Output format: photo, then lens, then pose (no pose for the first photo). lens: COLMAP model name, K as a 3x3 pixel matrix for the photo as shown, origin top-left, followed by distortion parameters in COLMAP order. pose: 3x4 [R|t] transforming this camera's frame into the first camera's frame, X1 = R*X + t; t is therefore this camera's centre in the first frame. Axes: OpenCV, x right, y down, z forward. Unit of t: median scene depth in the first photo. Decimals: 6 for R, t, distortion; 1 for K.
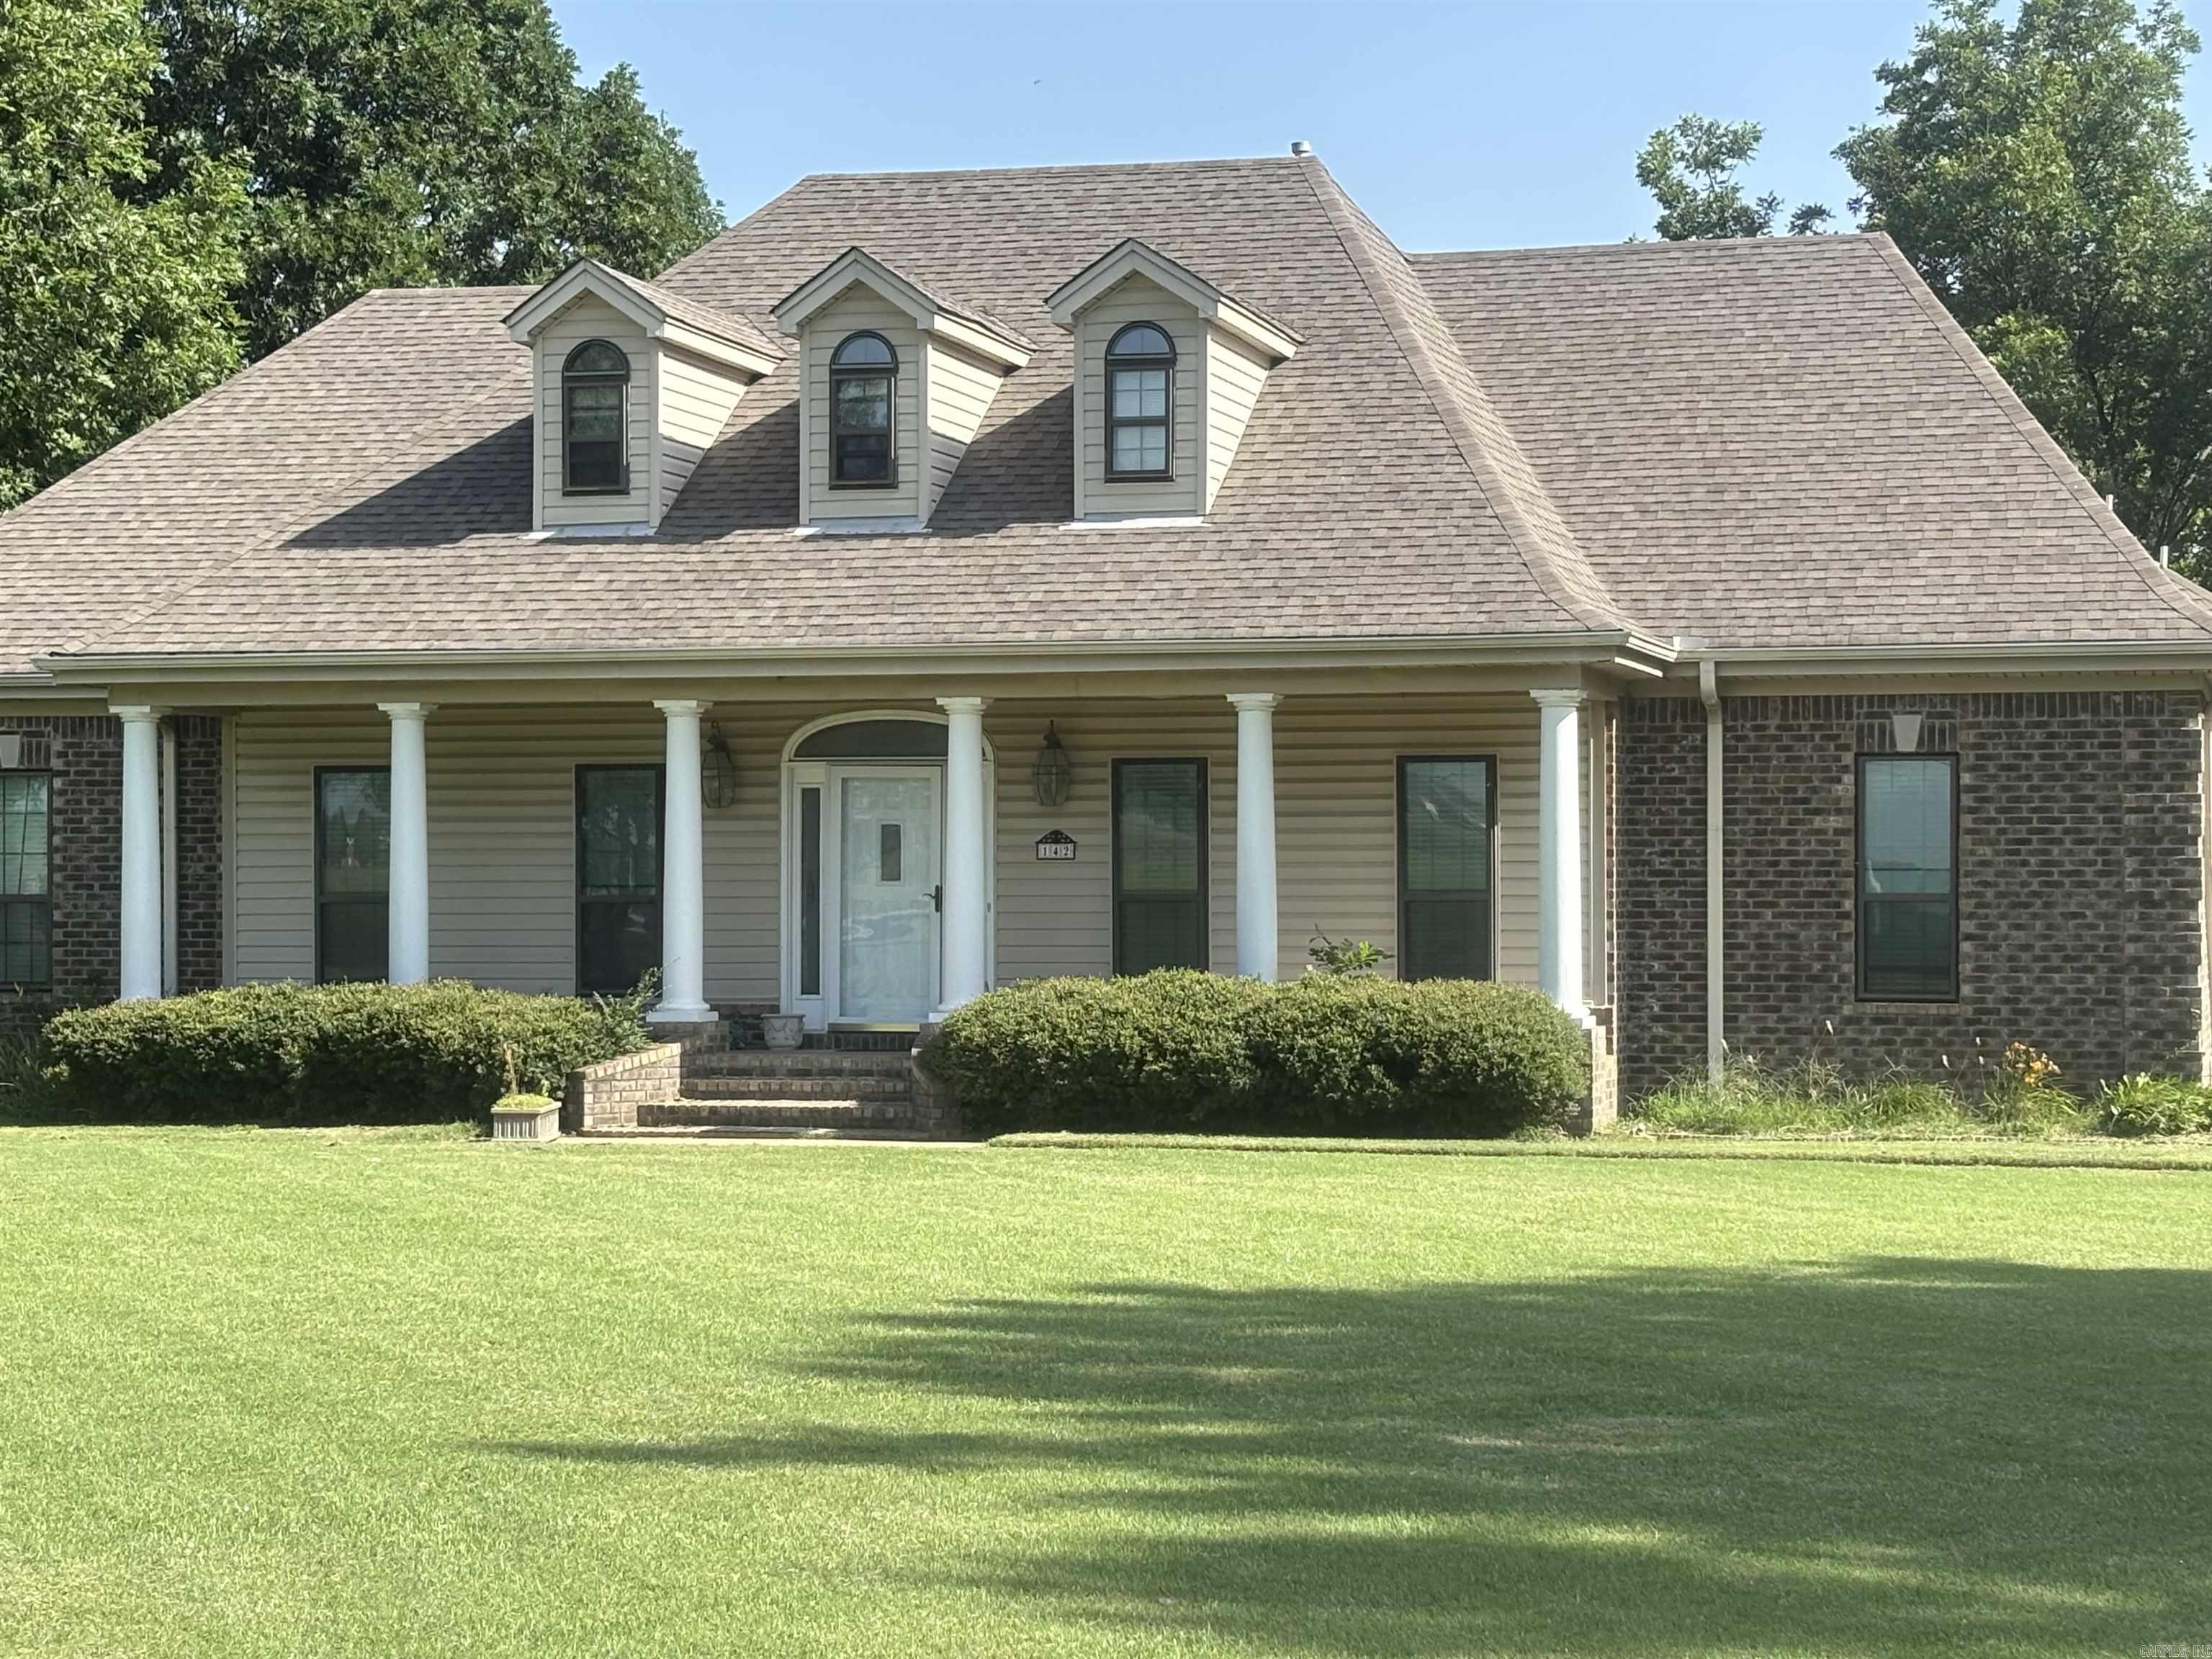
lens RADIAL K [[4416.0, 0, 1106.0], [0, 4416.0, 829.5], [0, 0, 1]] dist [0.262614, -1.511624]
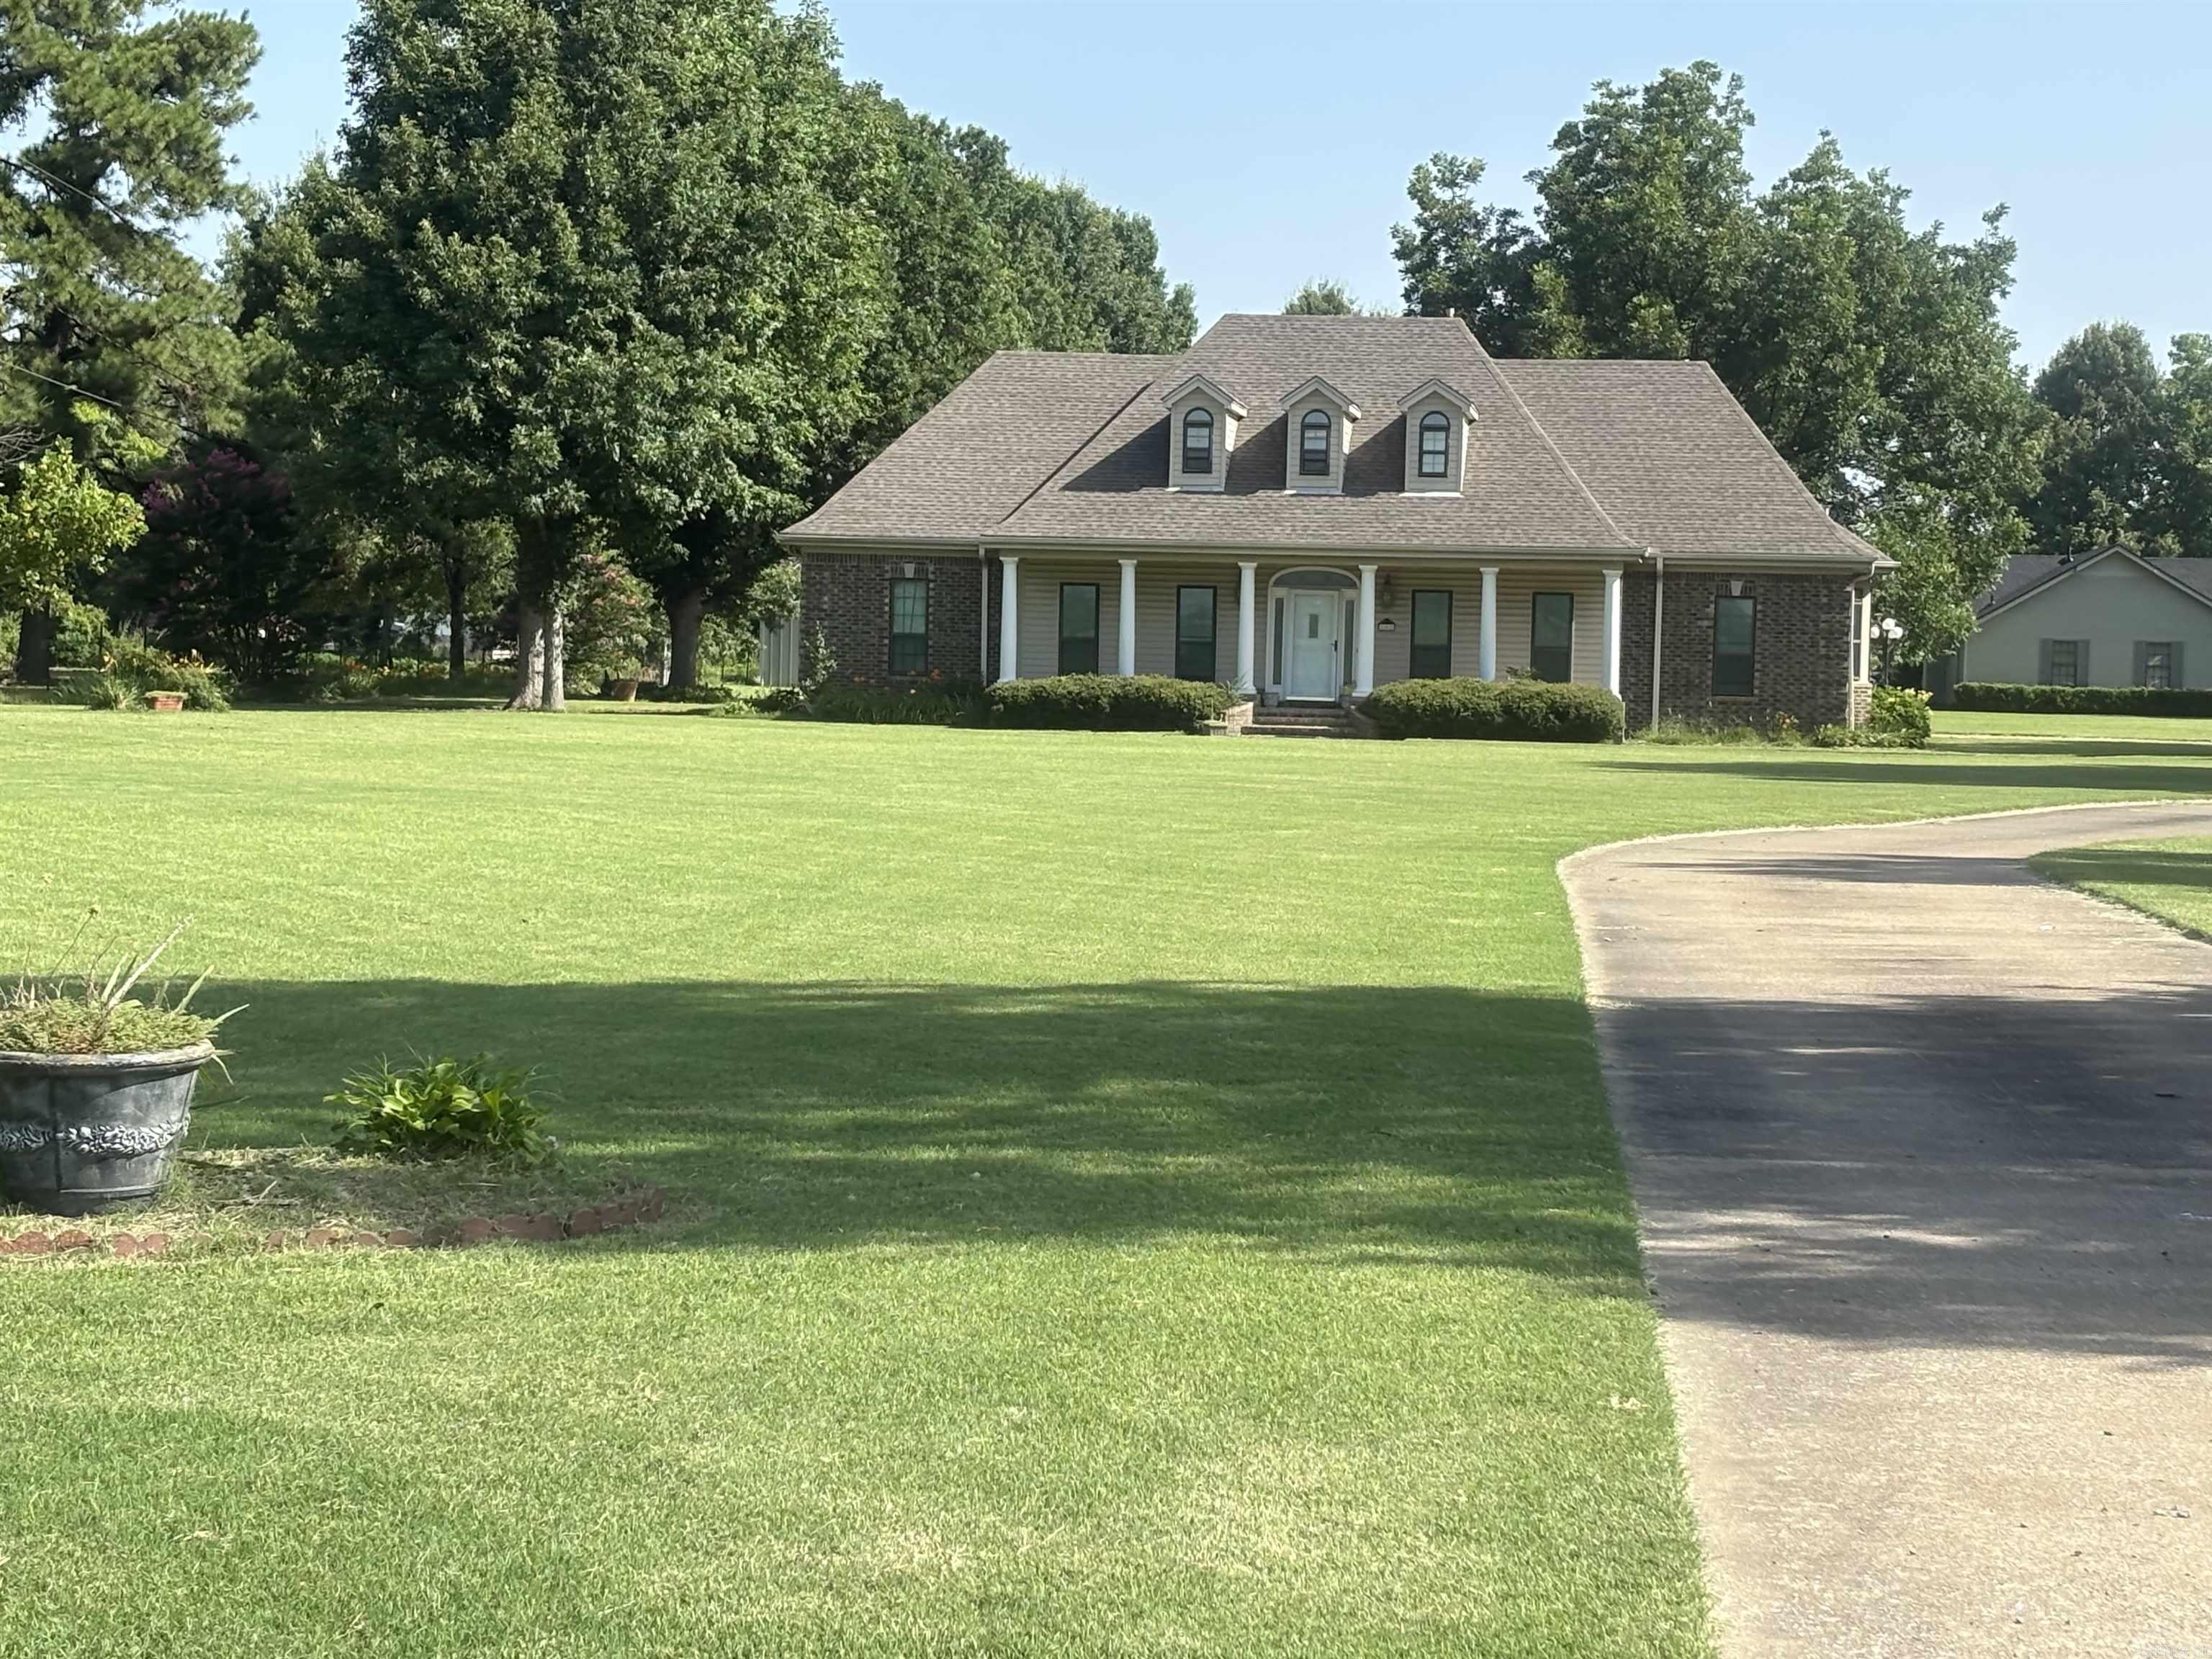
lens RADIAL K [[4416.0, 0, 1106.0], [0, 4416.0, 829.5], [0, 0, 1]] dist [0.262614, -1.511624]
pose [[0.989857, 0.018155, 0.140903, -0.512305], [-0.026780, 0.997865, 0.059560, -0.025151], [-0.139521, -0.062730, 0.988230, -1.404873]]
